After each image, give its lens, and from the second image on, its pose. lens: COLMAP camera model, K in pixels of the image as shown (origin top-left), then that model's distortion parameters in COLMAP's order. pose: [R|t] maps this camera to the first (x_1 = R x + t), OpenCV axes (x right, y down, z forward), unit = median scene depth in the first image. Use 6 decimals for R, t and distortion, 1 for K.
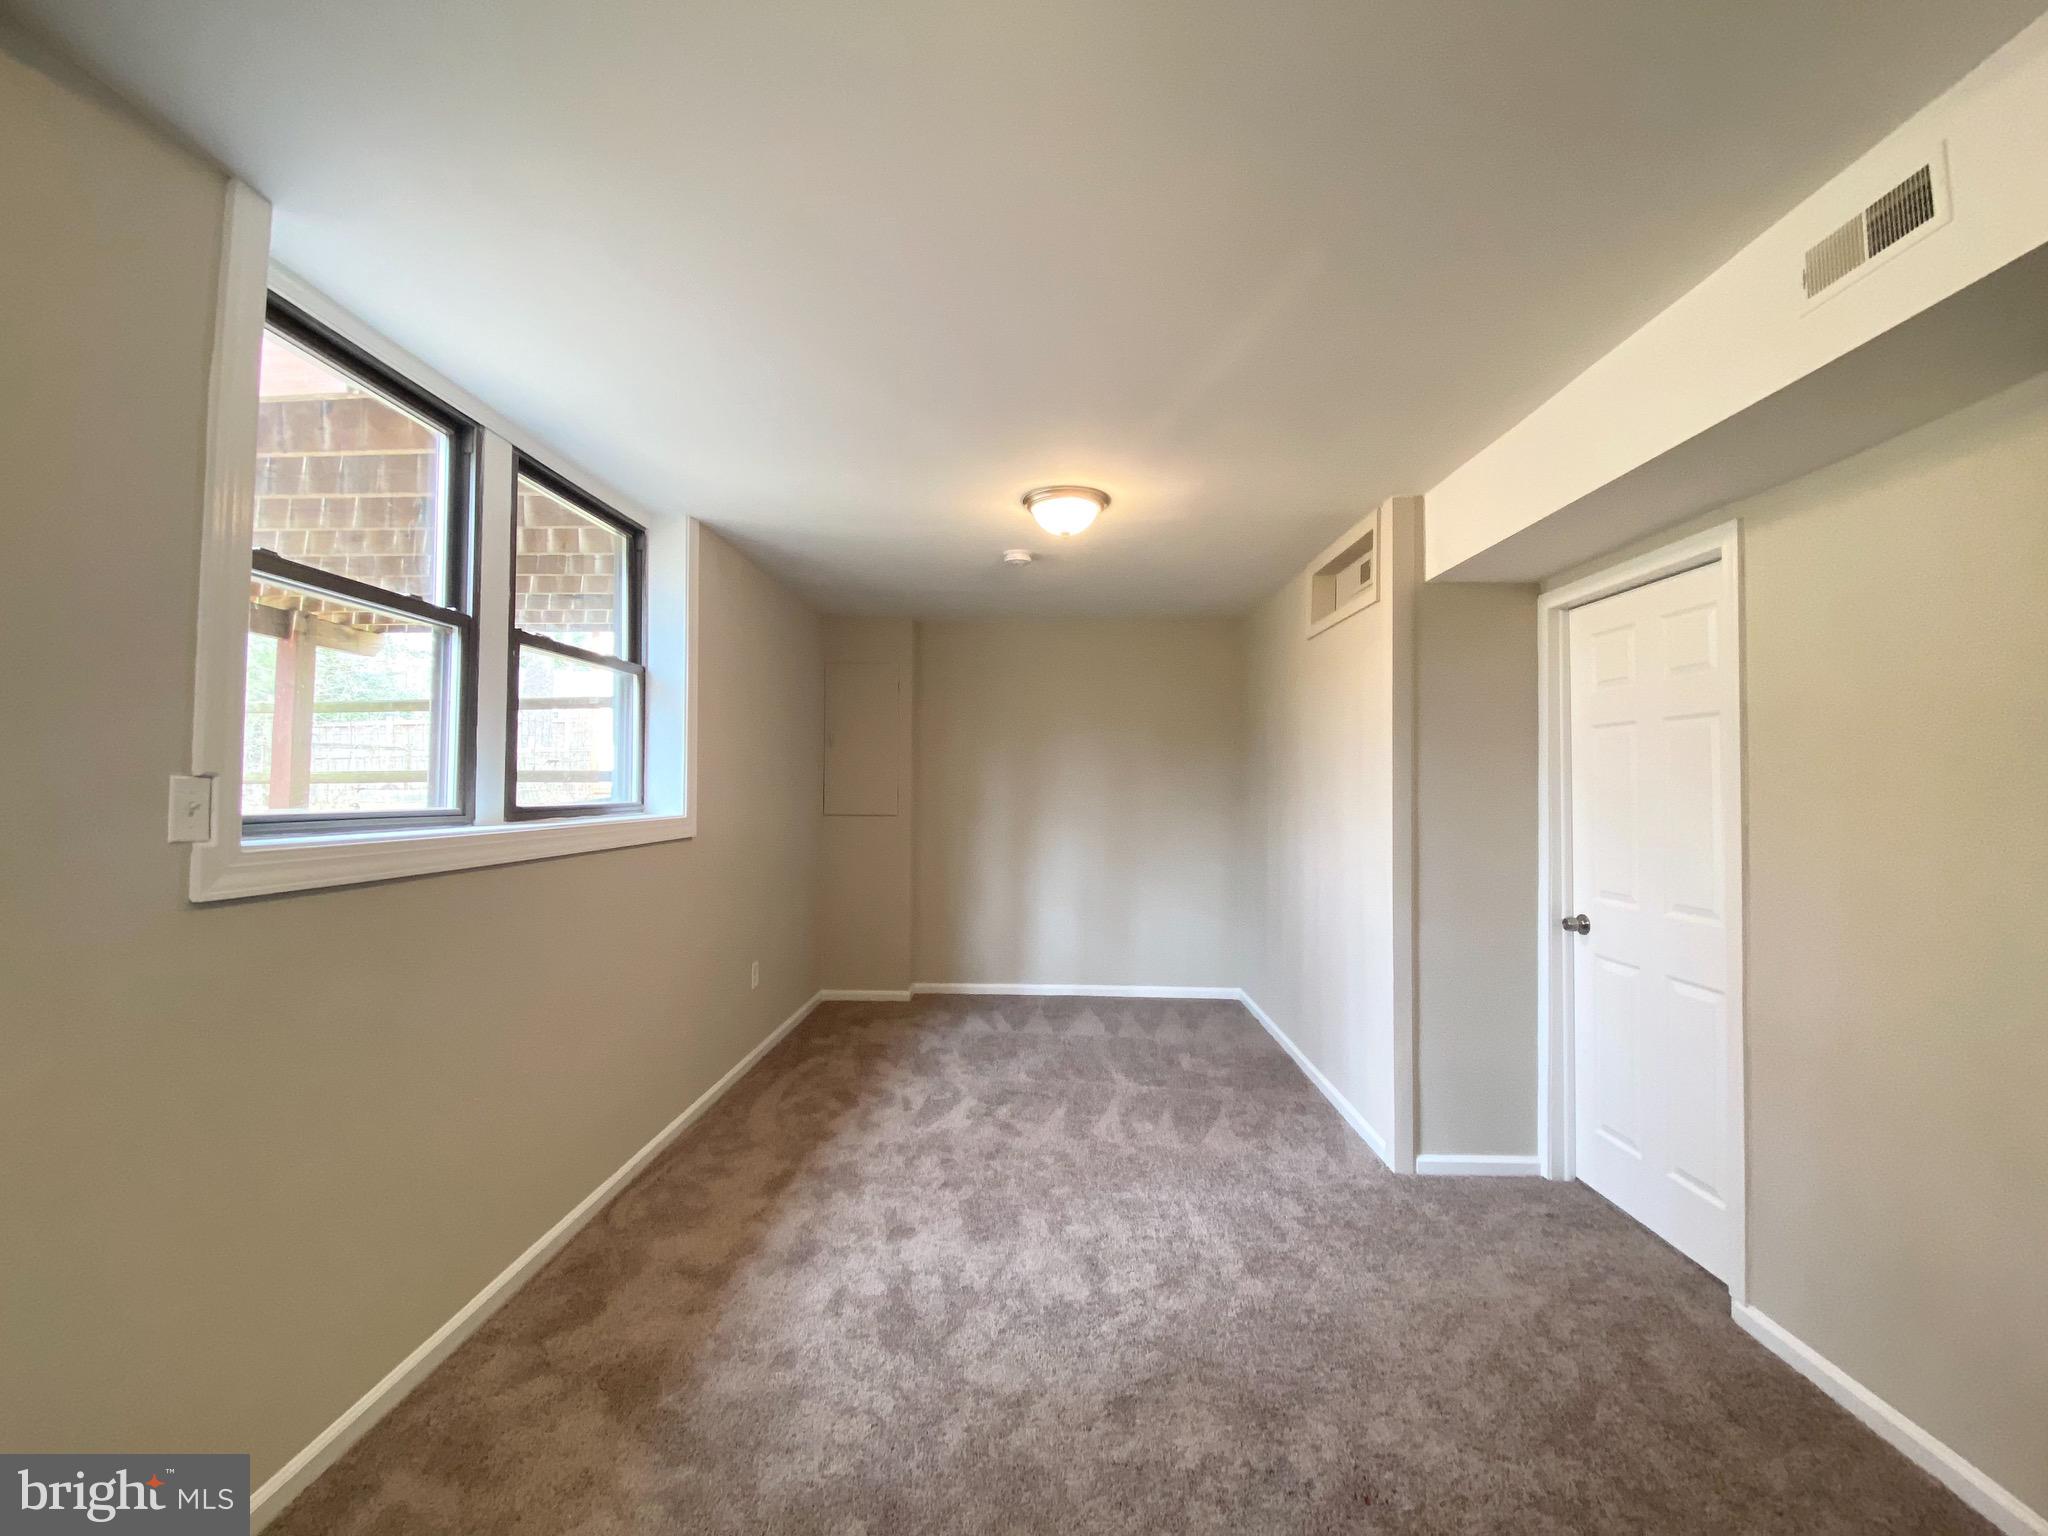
lens RADIAL K [[834.3, 0, 1024.0], [0, 834.3, 768.0], [0, 0, 1]] dist [0.025260, -0.023977]
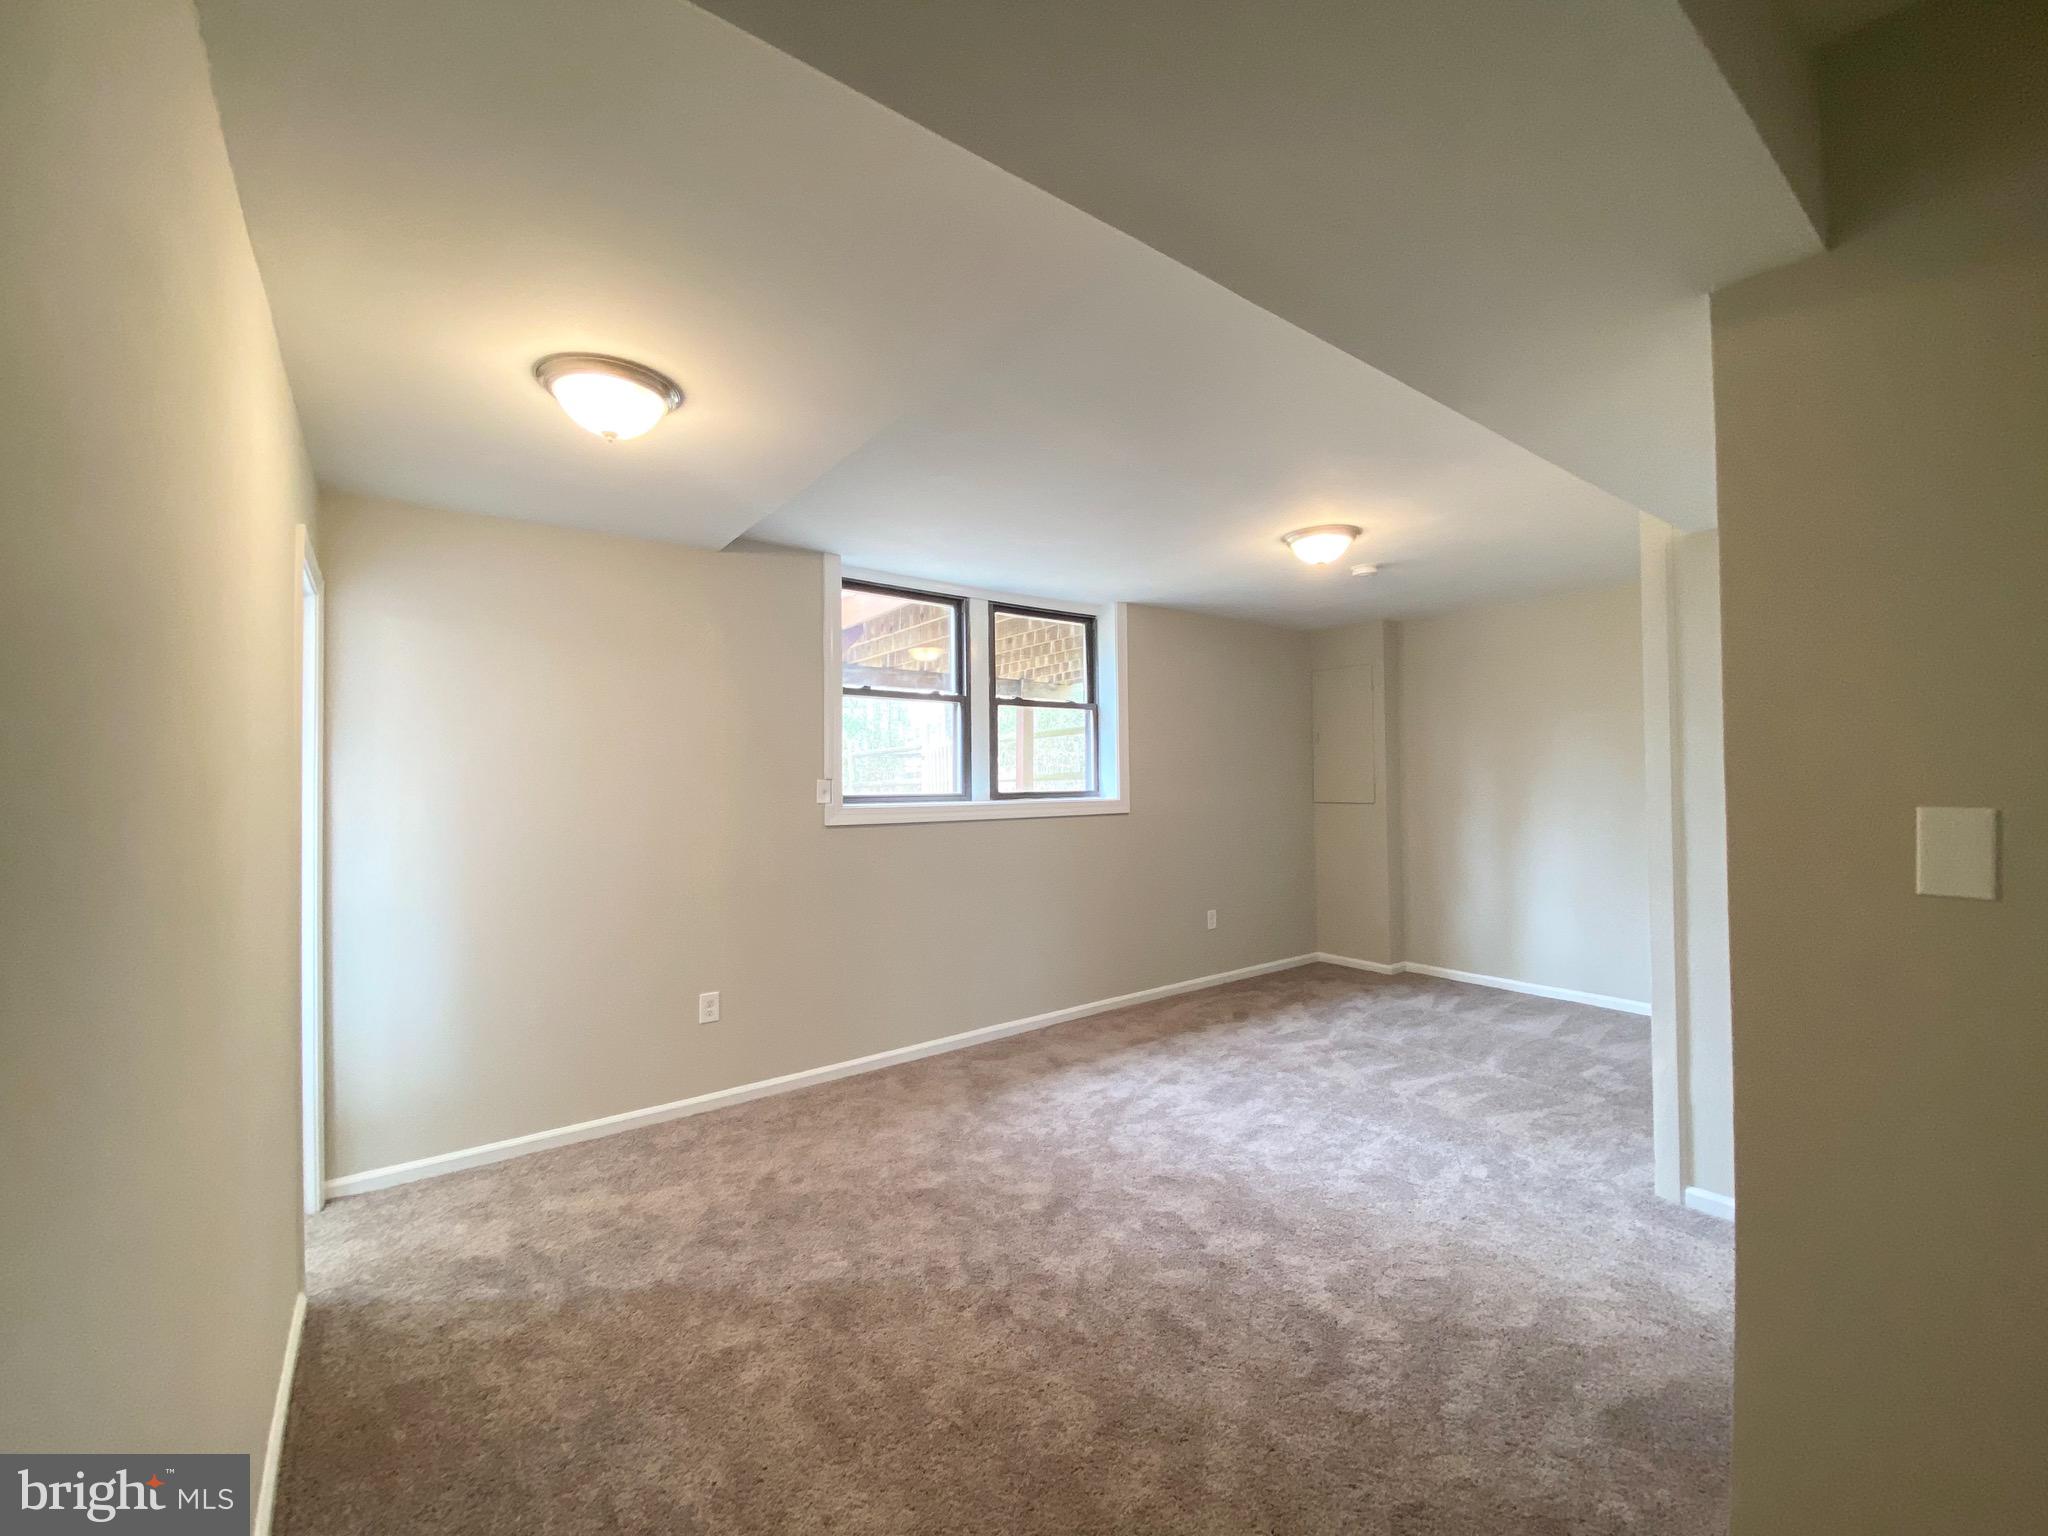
lens RADIAL K [[834.3, 0, 1024.0], [0, 834.3, 768.0], [0, 0, 1]] dist [0.025260, -0.023977]
pose [[0.625196, -0.021357, -0.780176, 0.765895], [0.027100, 0.999617, -0.005647, 0.003882], [0.779997, -0.017613, 0.625535, -0.098800]]
